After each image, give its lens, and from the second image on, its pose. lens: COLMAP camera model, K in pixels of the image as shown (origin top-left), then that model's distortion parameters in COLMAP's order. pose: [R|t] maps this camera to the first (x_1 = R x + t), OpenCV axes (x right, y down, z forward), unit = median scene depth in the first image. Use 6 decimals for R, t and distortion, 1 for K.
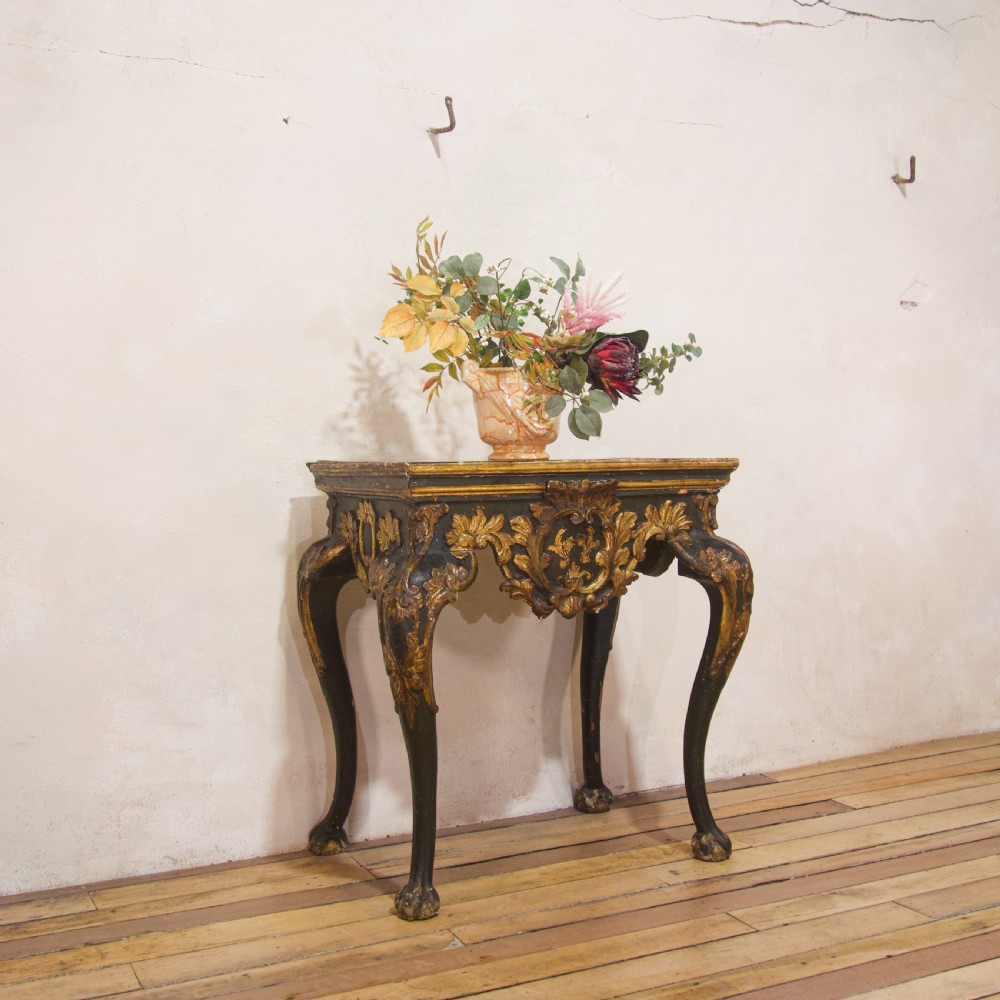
lens RADIAL K [[1301.5, 0, 500.4], [0, 1301.5, 498.5], [0, 0, 1]] dist [-0.003994, -0.032281]
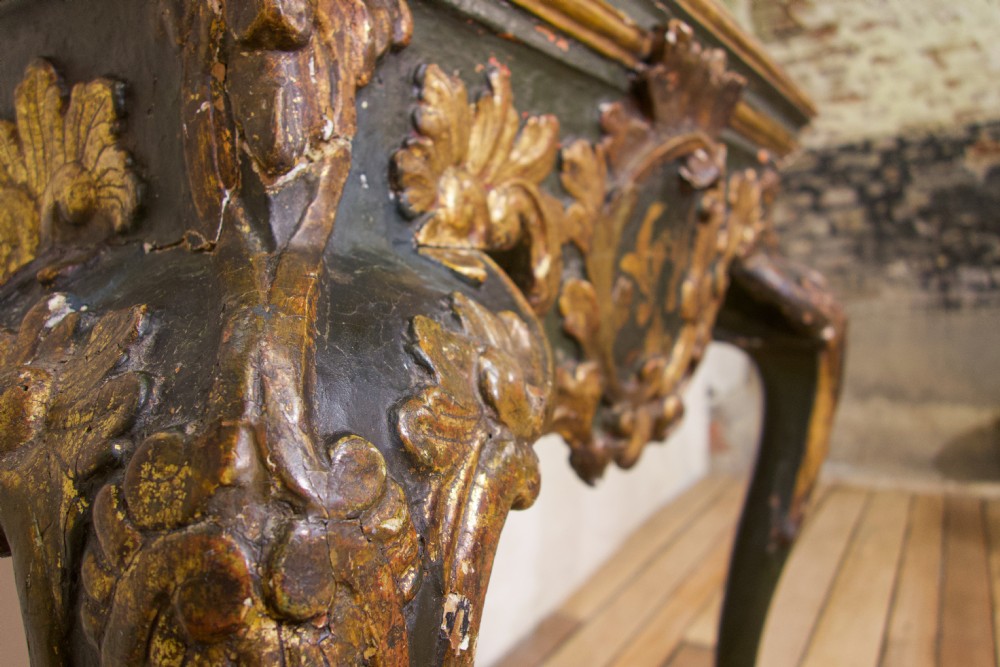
lens RADIAL K [[780.7, 0, 501.8], [0, 780.7, 336.4], [0, 0, 1]] dist [0.010602, -0.003007]
pose [[0.855627, -0.050769, 0.515097, -0.085540], [0.047278, 0.998684, 0.019899, 0.049724], [-0.515430, 0.007326, 0.856901, 0.832718]]
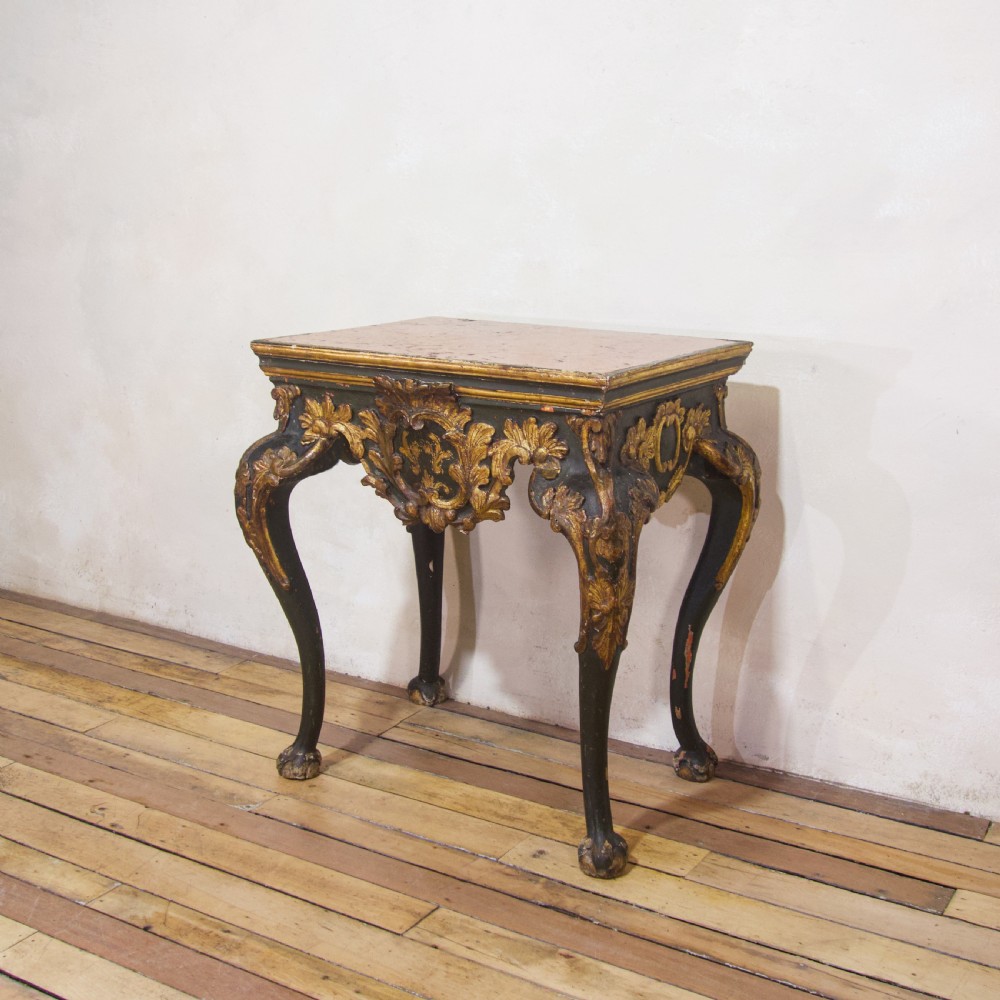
lens RADIAL K [[1395.7, 0, 537.0], [0, 1395.7, 464.9], [0, 0, 1]] dist [-0.003242, -0.017460]
pose [[0.507121, 0.191453, -0.840342, 0.868690], [-0.044770, 0.979551, 0.196151, -0.139766], [0.860711, -0.061851, 0.505322, 0.584242]]
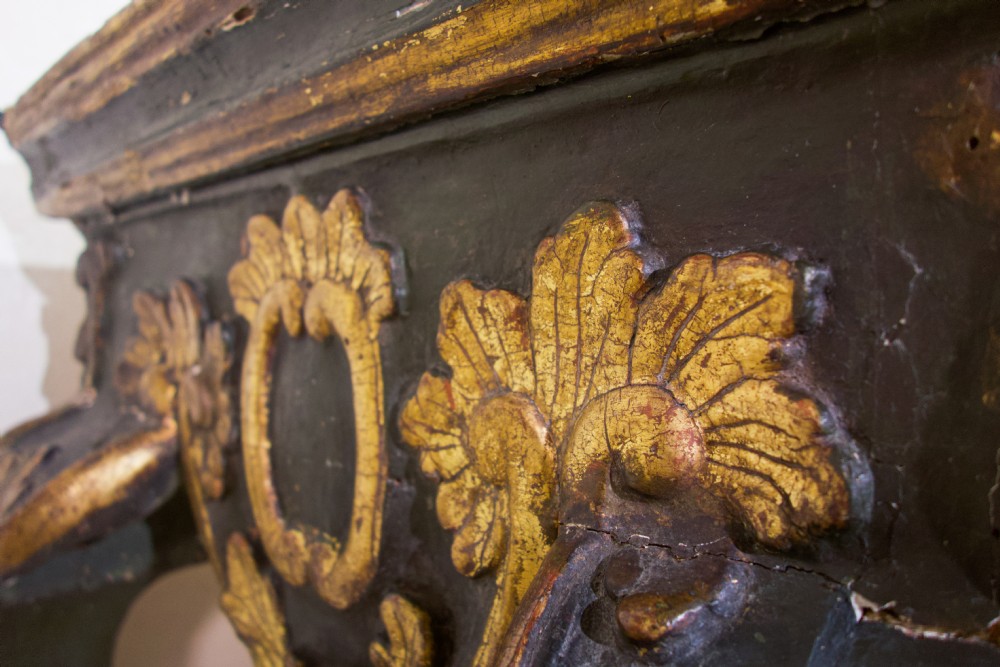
lens RADIAL K [[771.0, 0, 500.8], [0, 771.0, 338.1], [0, 0, 1]] dist [0.012849, 0.001530]
pose [[0.952052, 0.009380, 0.305793, -0.109533], [-0.003295, 0.999786, -0.020409, 0.021660], [-0.305919, 0.018423, 0.951879, 0.904284]]
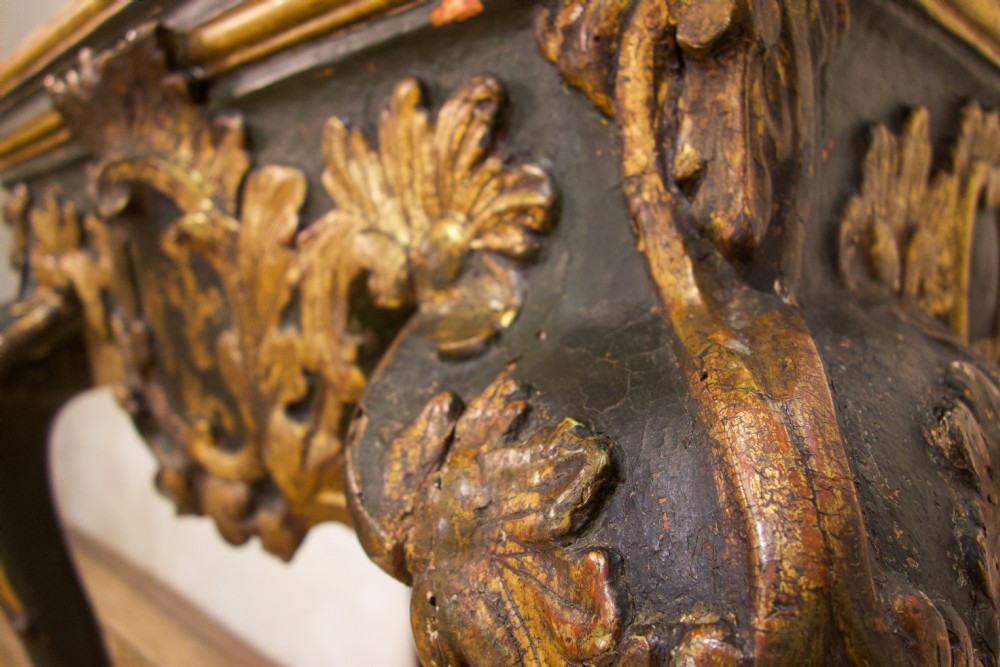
lens RADIAL K [[771.0, 0, 500.8], [0, 771.0, 338.1], [0, 0, 1]] dist [0.012849, 0.001530]
pose [[0.295802, 0.076593, -0.952174, 0.239293], [-0.034253, 0.996990, 0.069557, 0.028932], [0.954635, 0.012039, 0.297535, 1.003536]]
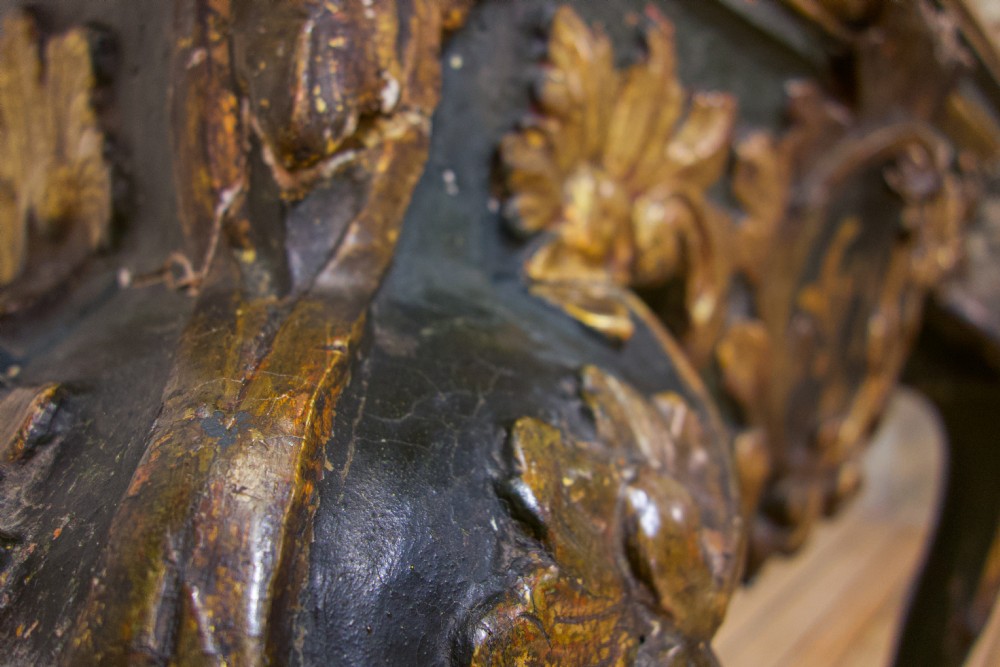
lens RADIAL K [[771.0, 0, 500.8], [0, 771.0, 338.1], [0, 0, 1]] dist [0.012849, 0.001530]
pose [[0.923272, -0.009570, 0.384027, -0.067434], [0.006094, 0.999929, 0.010266, 0.042723], [-0.384098, -0.007138, 0.923265, 0.869865]]
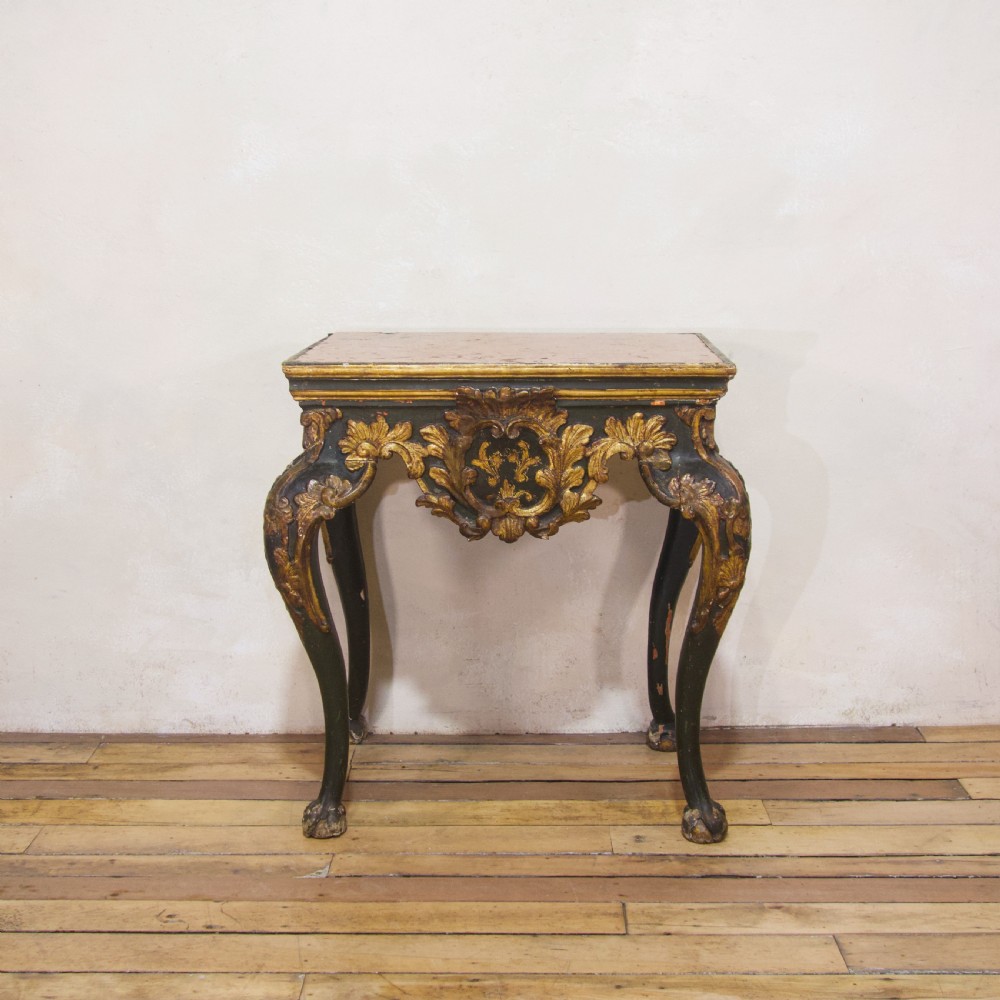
lens RADIAL K [[1442.6, 0, 525.7], [0, 1442.6, 500.4], [0, 0, 1]] dist [-0.012222, -0.008762]
pose [[0.880296, 0.106738, -0.462261, 0.500820], [-0.023716, 0.983044, 0.181827, -0.109251], [0.473831, -0.149099, 0.867902, 0.179293]]
